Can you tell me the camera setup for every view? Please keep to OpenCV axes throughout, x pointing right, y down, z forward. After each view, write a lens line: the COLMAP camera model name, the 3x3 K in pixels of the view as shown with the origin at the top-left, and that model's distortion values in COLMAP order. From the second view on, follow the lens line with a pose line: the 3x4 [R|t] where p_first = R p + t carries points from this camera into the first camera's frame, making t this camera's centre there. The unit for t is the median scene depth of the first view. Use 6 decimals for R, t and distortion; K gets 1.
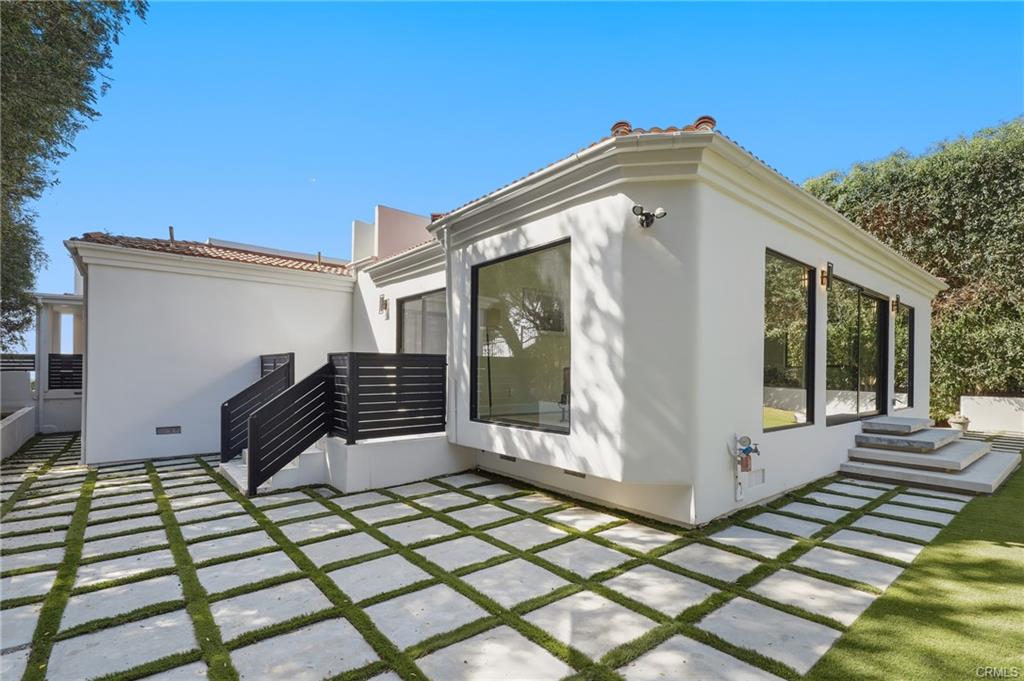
lens RADIAL K [[468.4, 0, 509.1], [0, 468.4, 371.5], [0, 0, 1]] dist [0.003873, -0.002613]
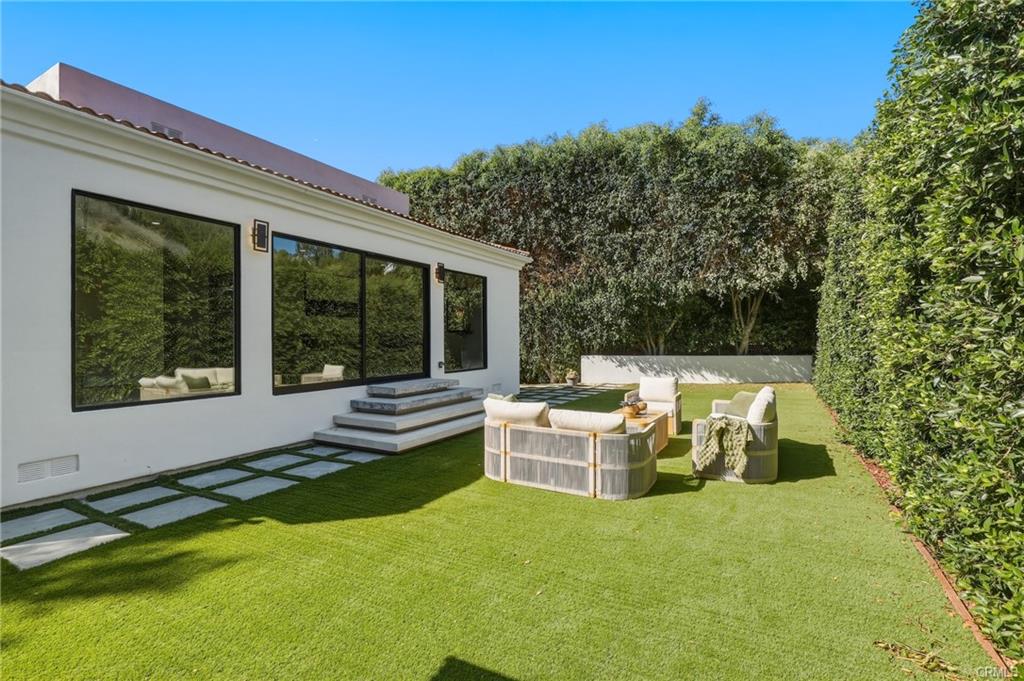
lens RADIAL K [[468.4, 0, 504.6], [0, 468.4, 335.1], [0, 0, 1]] dist [0.003873, -0.002613]
pose [[0.935558, -0.014340, 0.352883, 0.399870], [0.016363, 0.999862, -0.002752, 0.001948], [-0.352795, 0.008348, 0.935664, -0.030488]]
